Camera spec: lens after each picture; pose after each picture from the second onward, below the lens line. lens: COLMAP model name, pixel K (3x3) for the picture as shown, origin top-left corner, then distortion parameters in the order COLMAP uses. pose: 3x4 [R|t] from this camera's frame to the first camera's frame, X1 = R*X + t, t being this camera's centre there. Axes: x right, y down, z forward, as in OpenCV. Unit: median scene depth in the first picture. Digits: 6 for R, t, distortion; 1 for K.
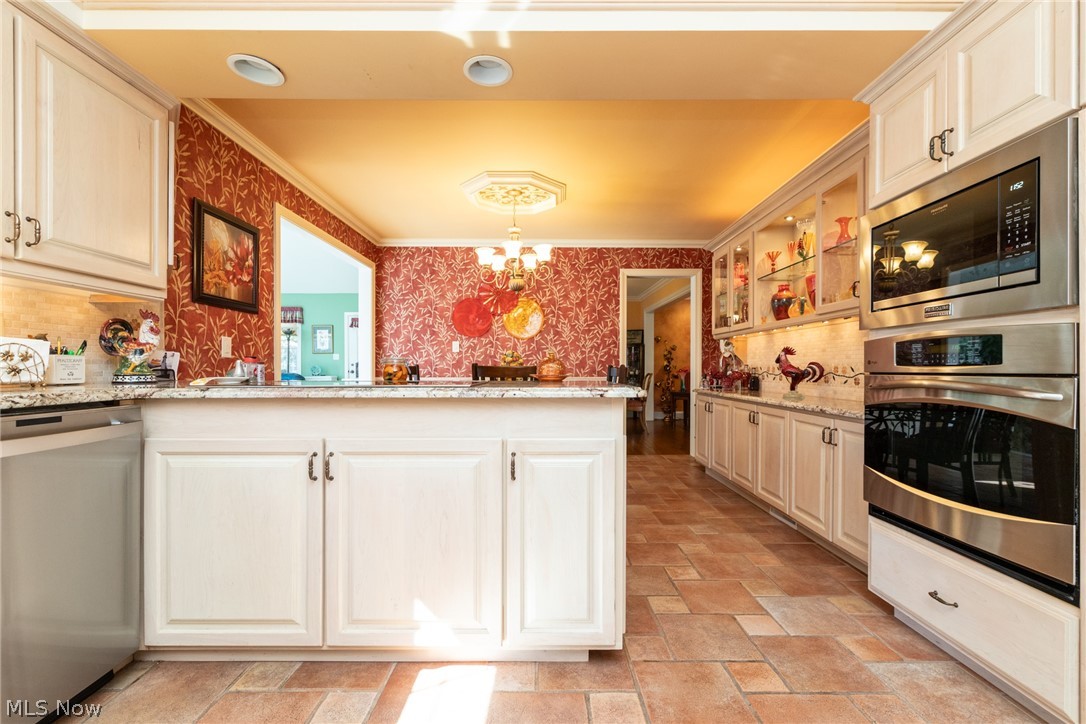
lens RADIAL K [[467.0, 0, 540.1], [0, 467.0, 369.0], [0, 0, 1]] dist [0.005416, -0.001206]
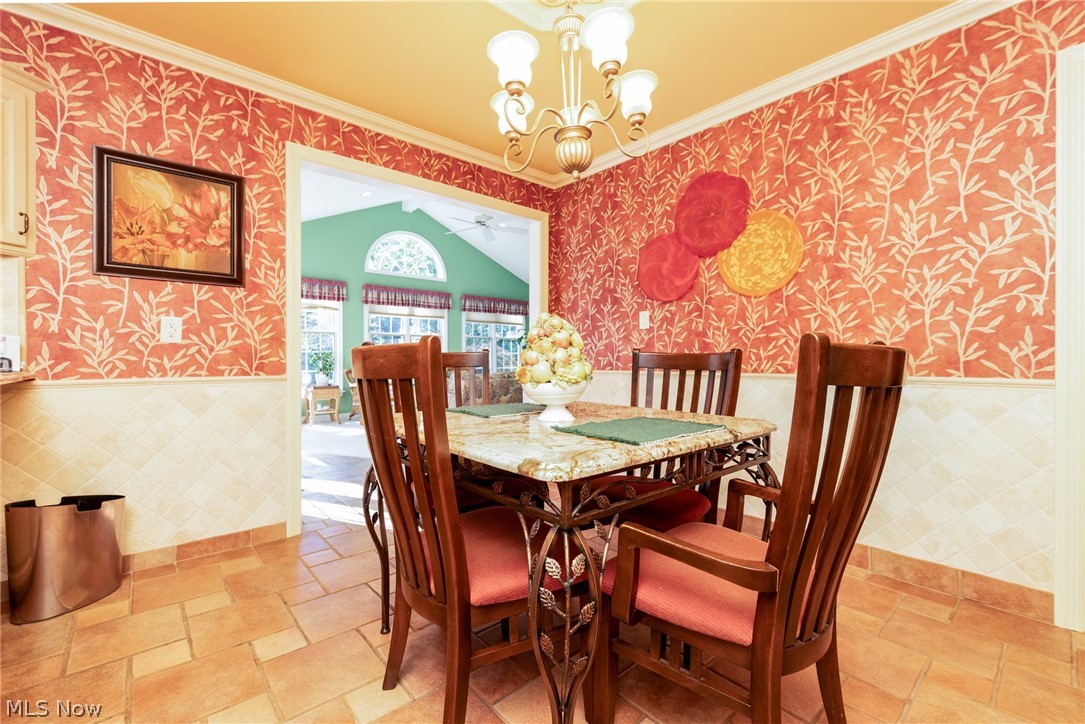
lens RADIAL K [[466.6, 0, 538.2], [0, 466.6, 356.5], [0, 0, 1]] dist [0.005416, -0.001206]
pose [[0.657141, -0.005732, -0.753746, 0.331869], [0.000684, 0.999975, -0.007009, 0.004741], [0.753767, 0.004090, 0.657129, 0.934083]]
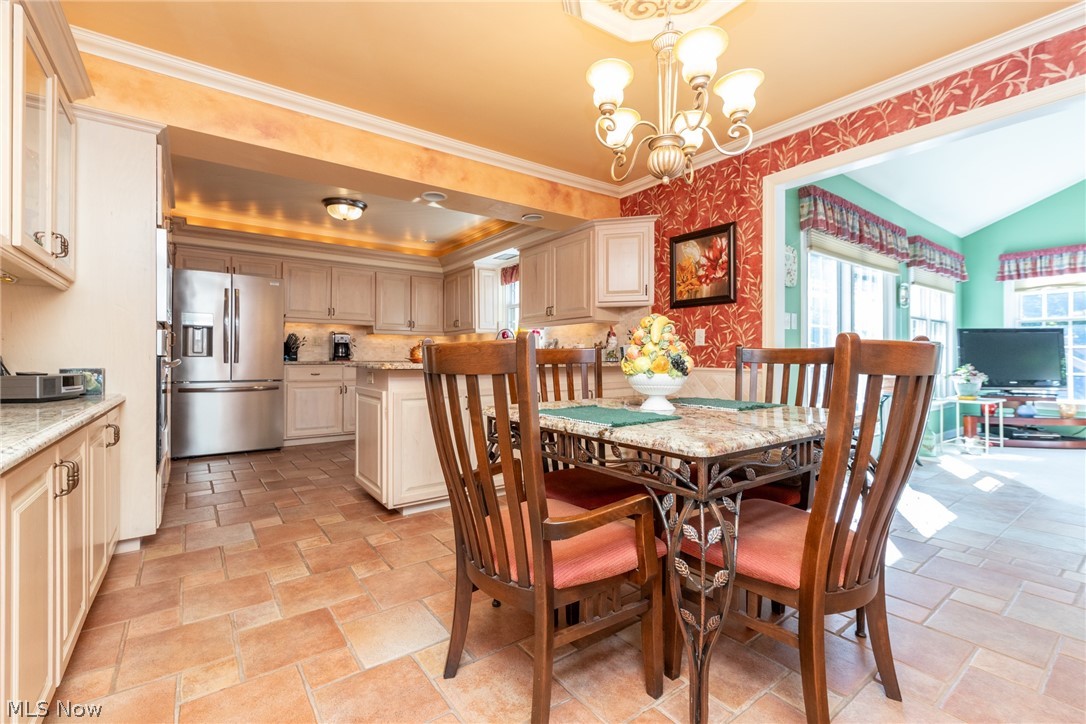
lens RADIAL K [[467.0, 0, 533.5], [0, 467.0, 358.2], [0, 0, 1]] dist [0.005416, -0.001206]
pose [[-0.804755, -0.001308, -0.593606, 0.425059], [-0.001254, 0.999999, -0.000504, 0.010806], [0.593606, 0.000339, -0.804755, 1.716890]]
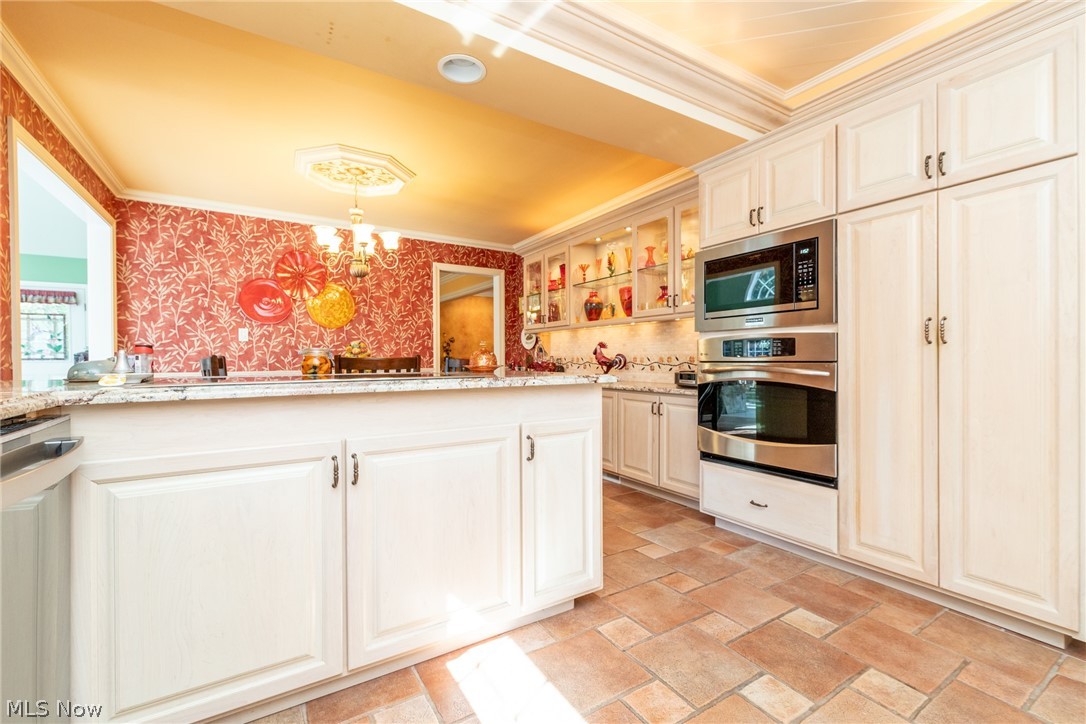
lens RADIAL K [[467.0, 0, 534.6], [0, 467.0, 362.4], [0, 0, 1]] dist [0.005416, -0.001206]
pose [[0.851835, -0.007983, 0.523750, -0.323558], [0.006087, 0.999967, 0.005342, 0.000074], [-0.523775, -0.001363, 0.851856, 0.028070]]
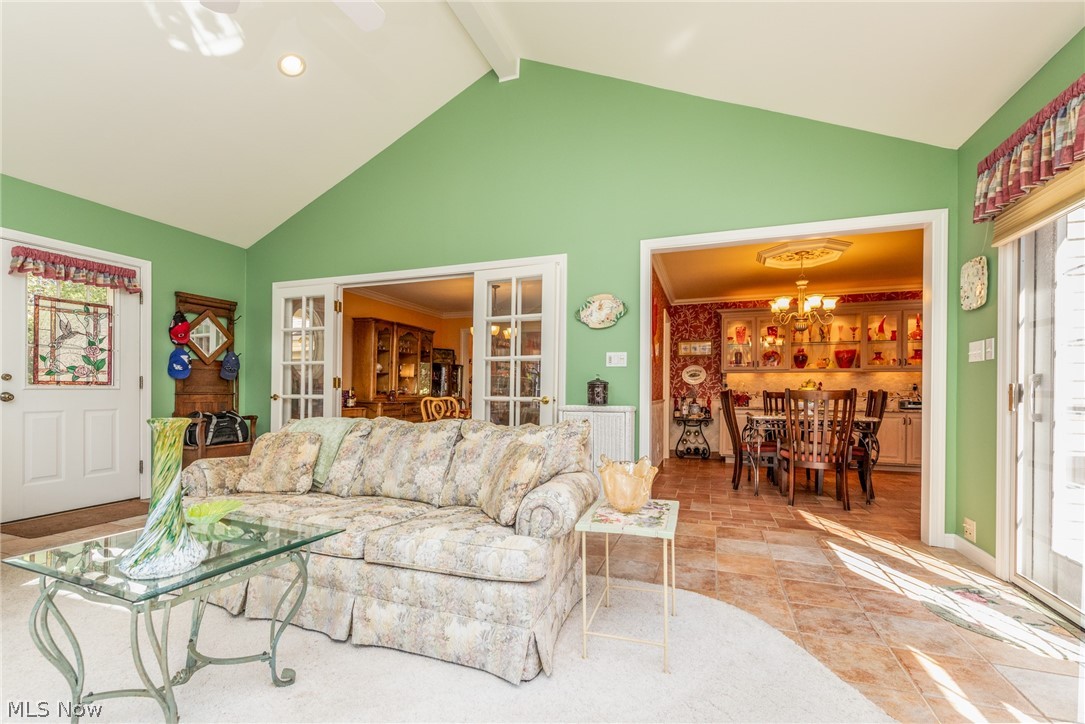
lens RADIAL K [[466.6, 0, 540.1], [0, 466.6, 391.5], [0, 0, 1]] dist [0.005416, -0.001206]
pose [[0.333829, 0.000200, 0.942634, -1.986092], [-0.007305, 0.999970, 0.002375, -0.007241], [-0.942605, -0.007679, 0.333821, 1.648964]]
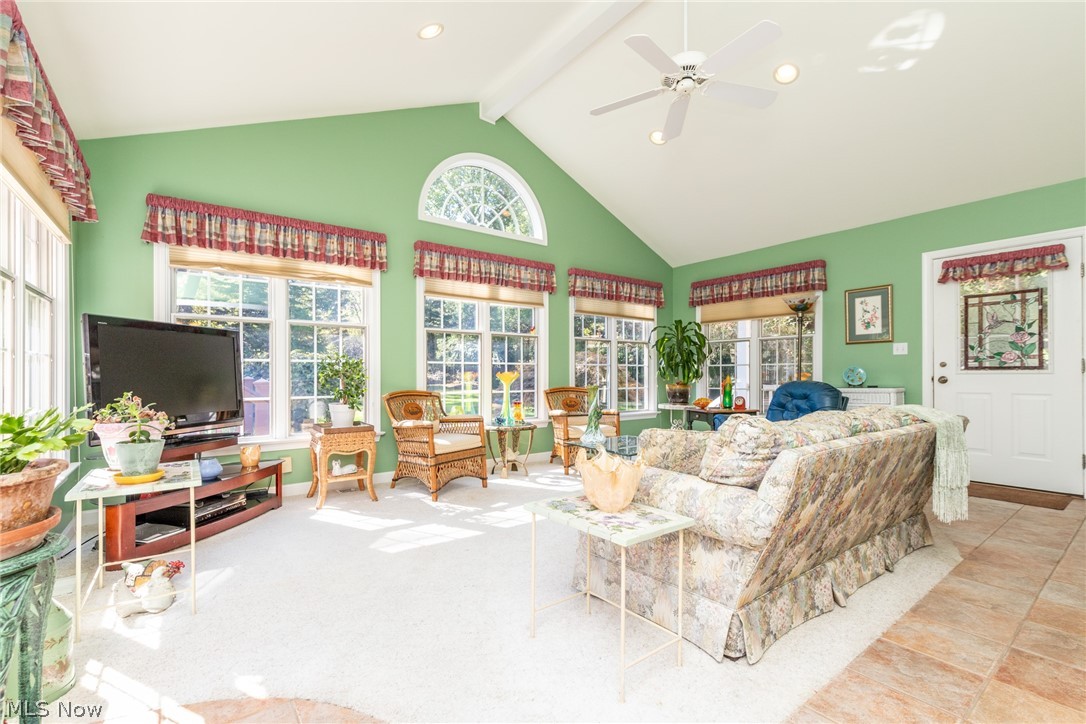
lens RADIAL K [[467.0, 0, 540.8], [0, 467.0, 375.4], [0, 0, 1]] dist [0.005416, -0.001206]
pose [[0.609703, 0.002313, -0.792626, -0.915052], [0.000139, 0.999995, 0.003025, -0.000506], [0.792630, -0.001955, 0.609700, 1.340544]]
